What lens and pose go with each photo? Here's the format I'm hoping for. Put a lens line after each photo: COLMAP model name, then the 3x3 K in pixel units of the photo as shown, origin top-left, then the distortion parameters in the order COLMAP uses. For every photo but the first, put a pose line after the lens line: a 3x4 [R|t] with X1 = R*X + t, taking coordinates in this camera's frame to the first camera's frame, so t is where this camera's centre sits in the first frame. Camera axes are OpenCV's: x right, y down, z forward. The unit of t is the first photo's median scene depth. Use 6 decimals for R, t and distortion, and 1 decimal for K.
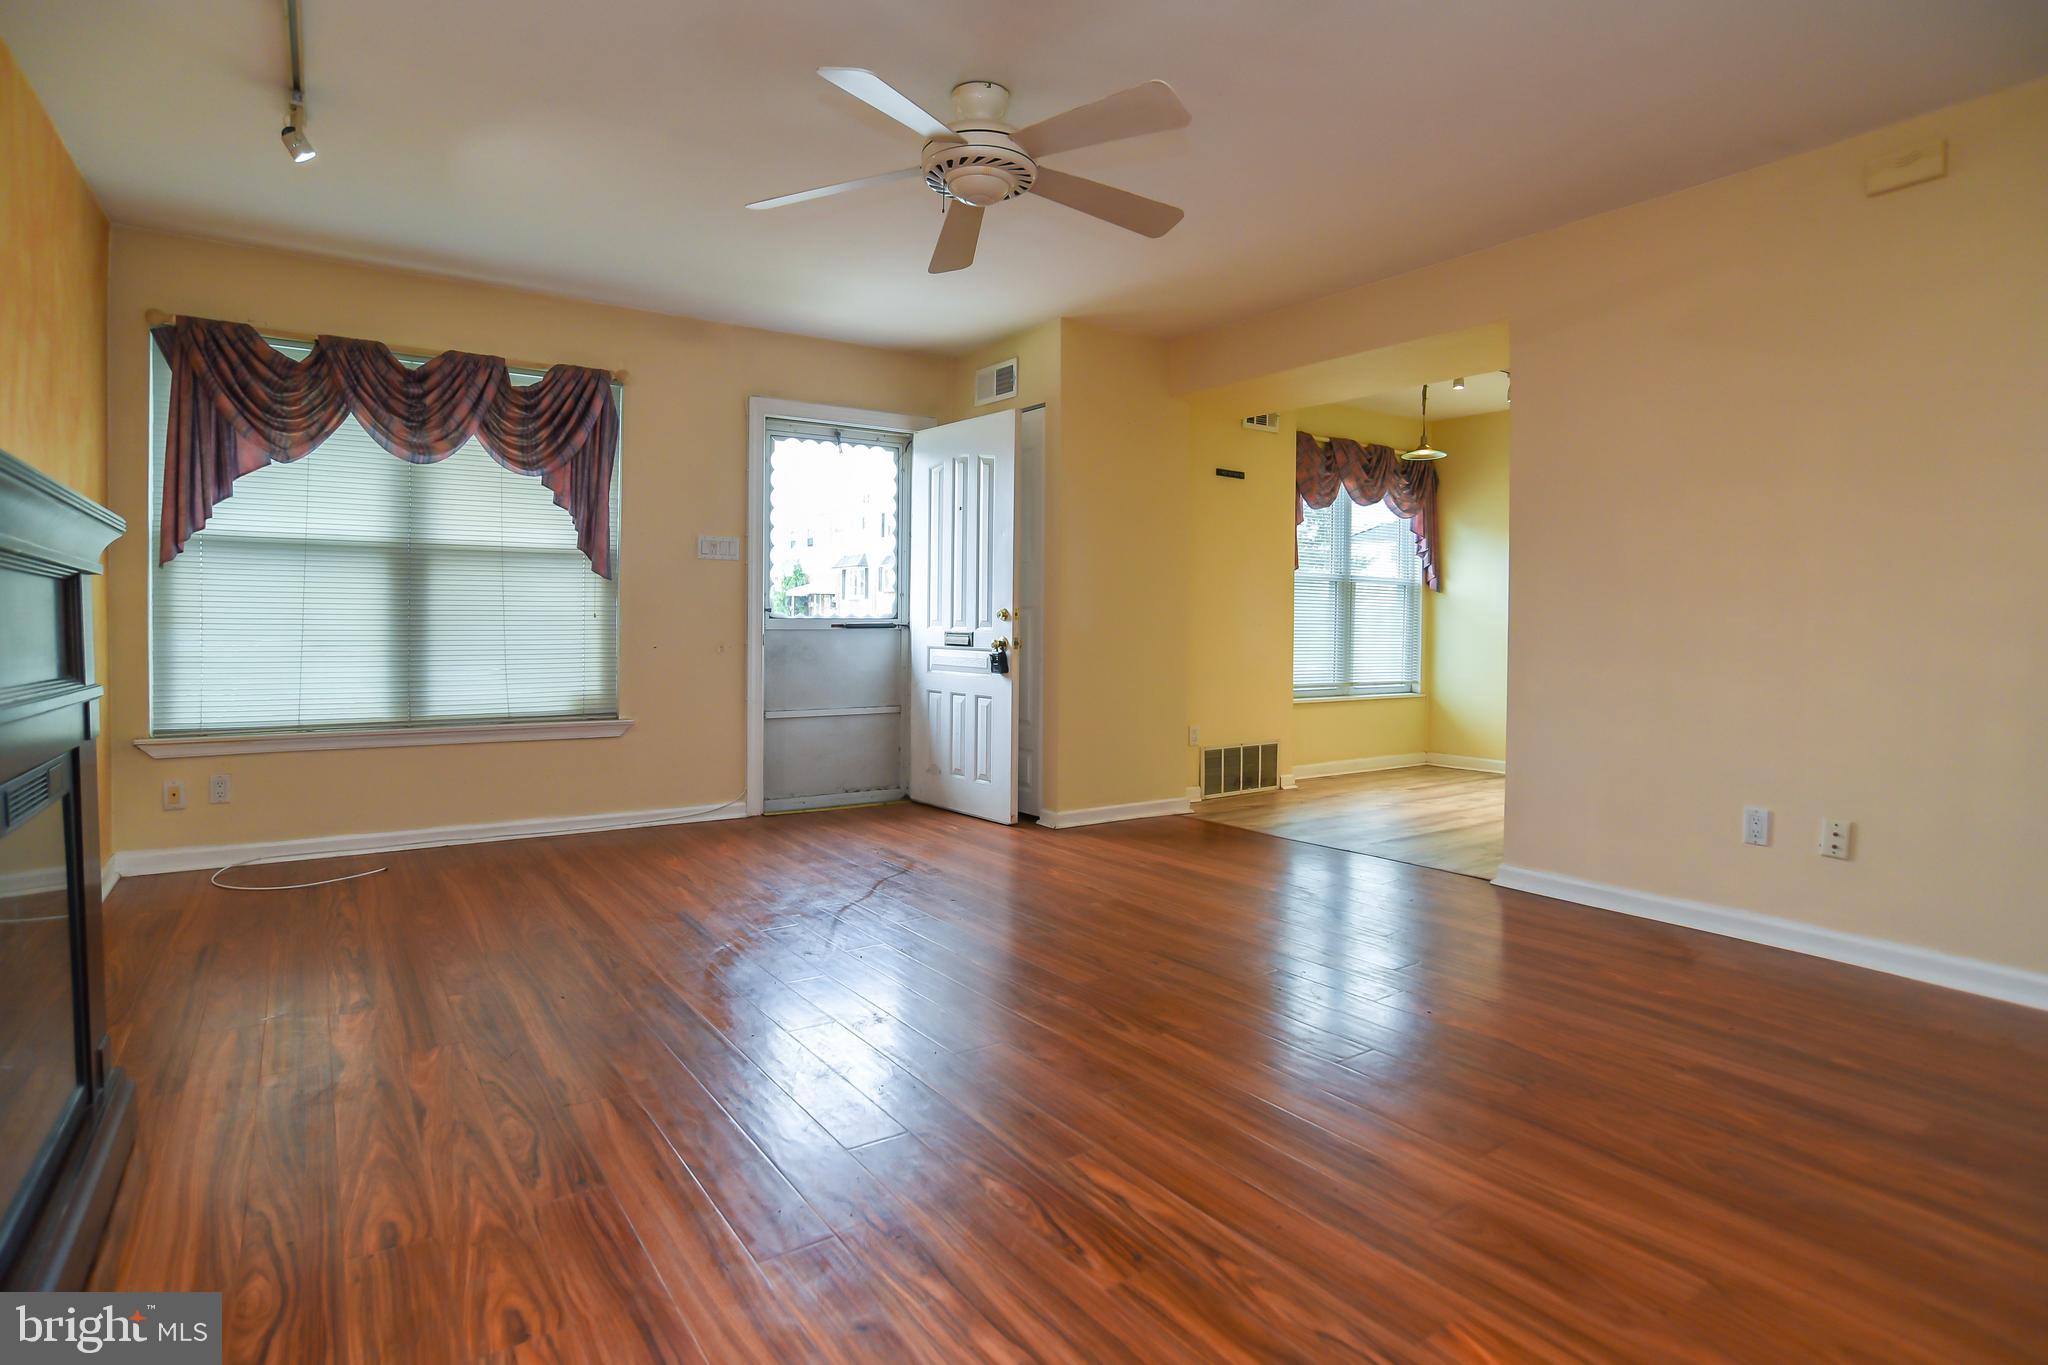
lens RADIAL K [[1060.9, 0, 1018.8], [0, 1060.9, 659.5], [0, 0, 1]] dist [-0.041541, 0.001027]
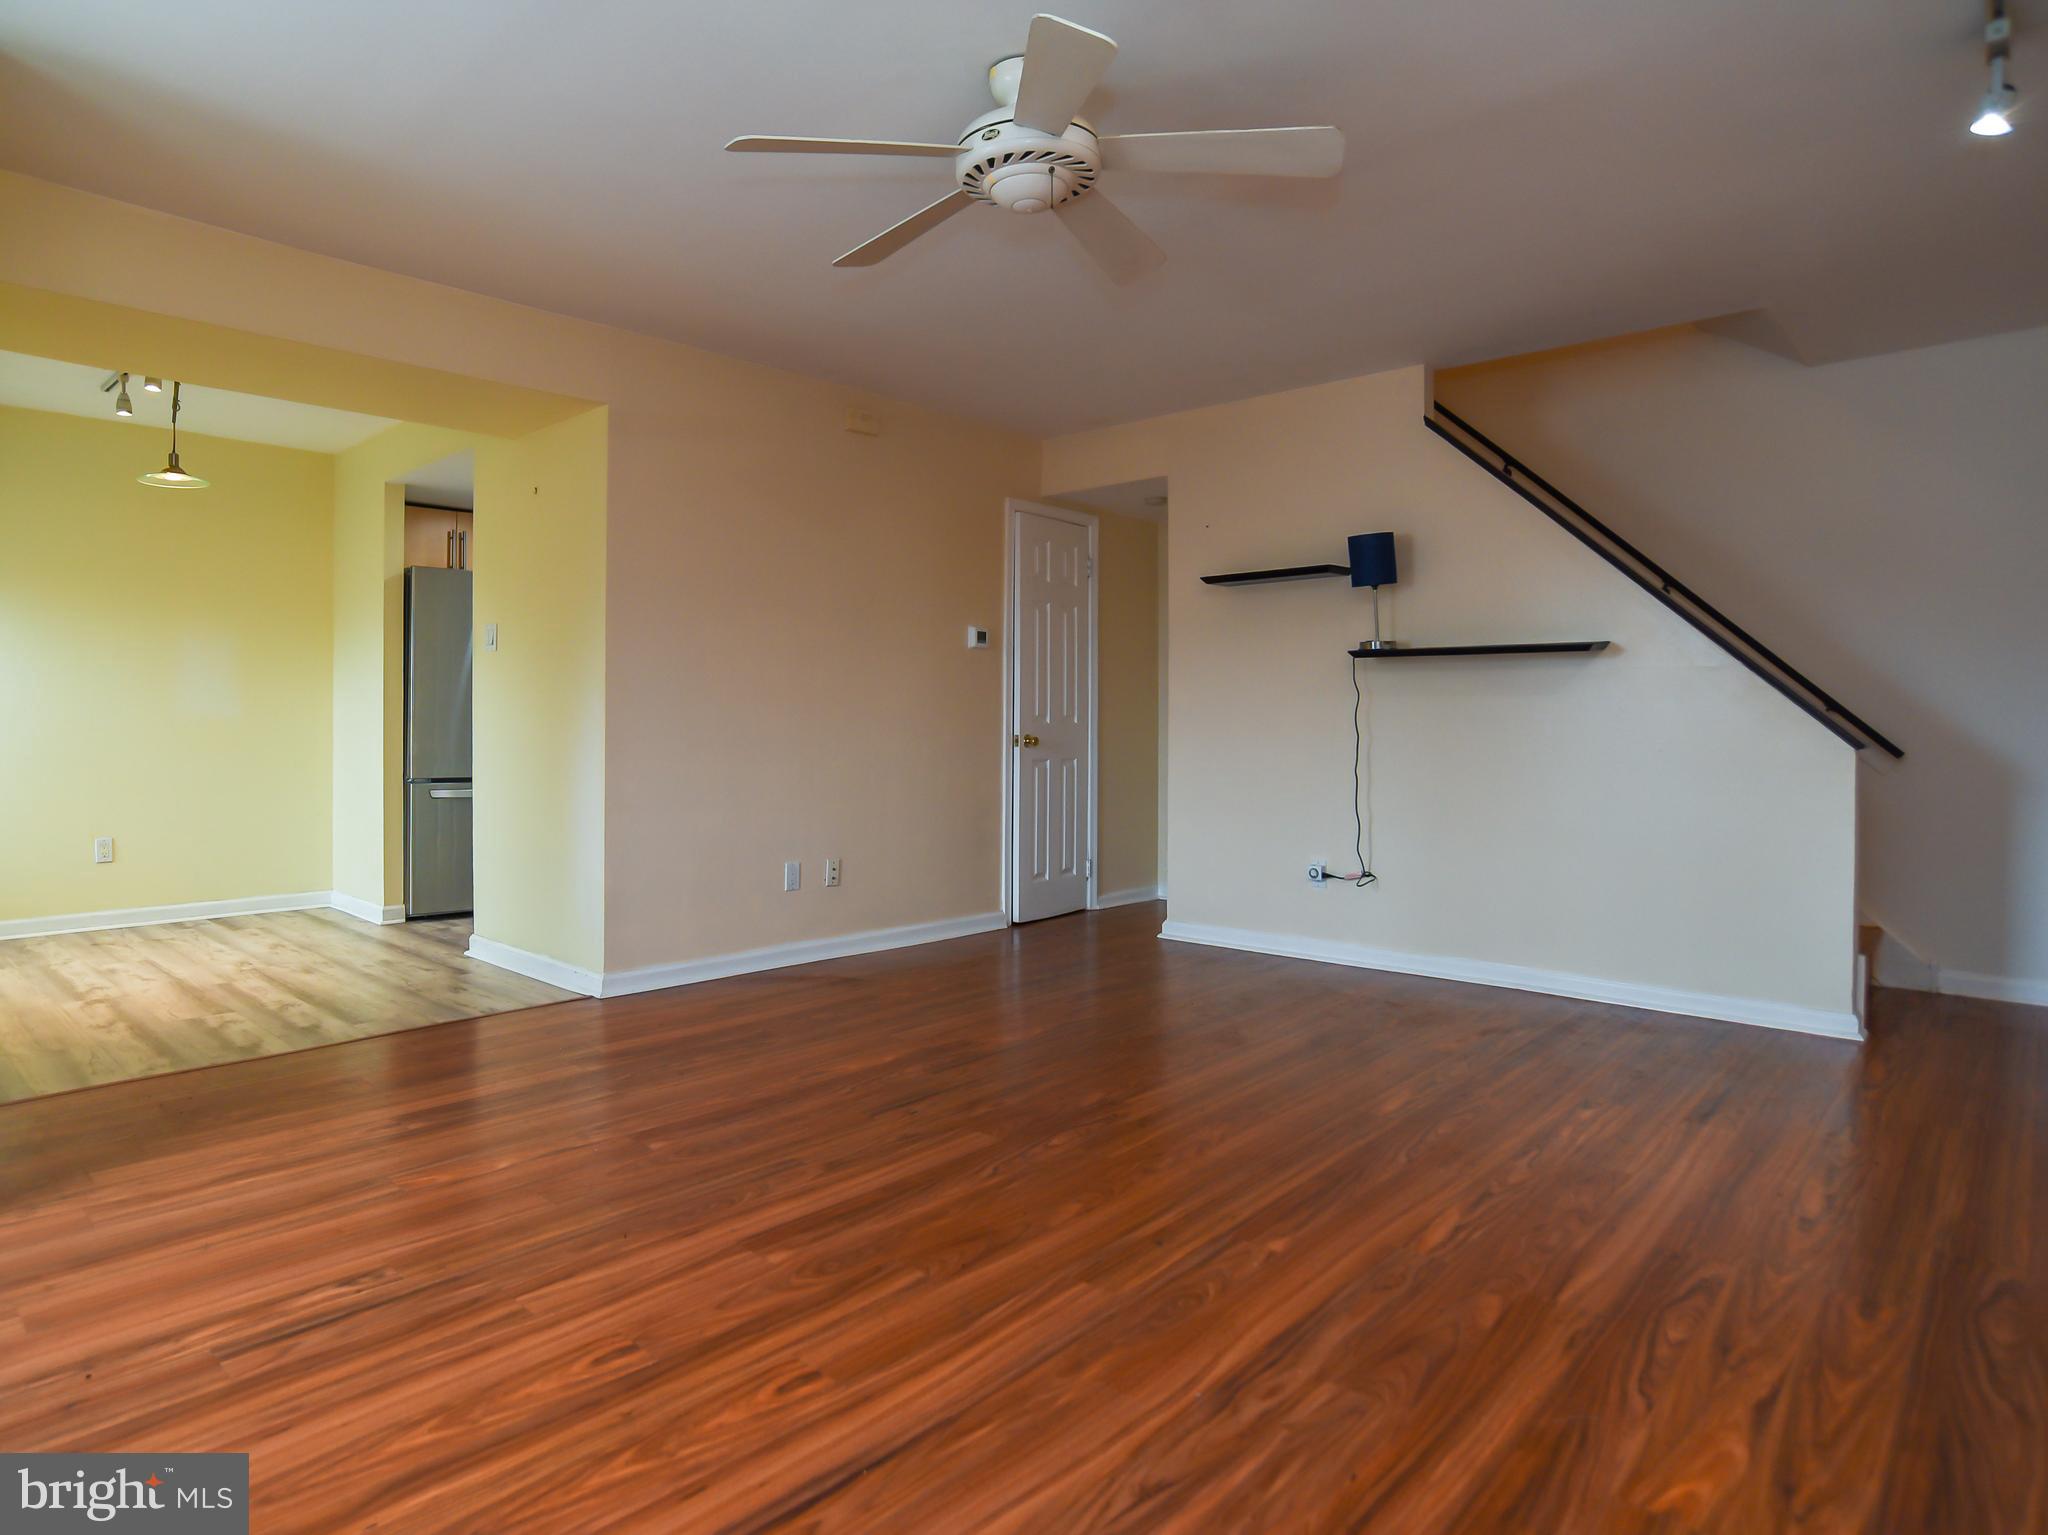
lens RADIAL K [[1169.3, 0, 1026.3], [0, 1169.3, 713.3], [0, 0, 1]] dist [-0.033884, 0.022323]
pose [[-0.247078, -0.000346, 0.968996, -1.079929], [0.022171, 0.999736, 0.006010, -0.063701], [-0.968742, 0.022968, -0.247005, 1.477184]]
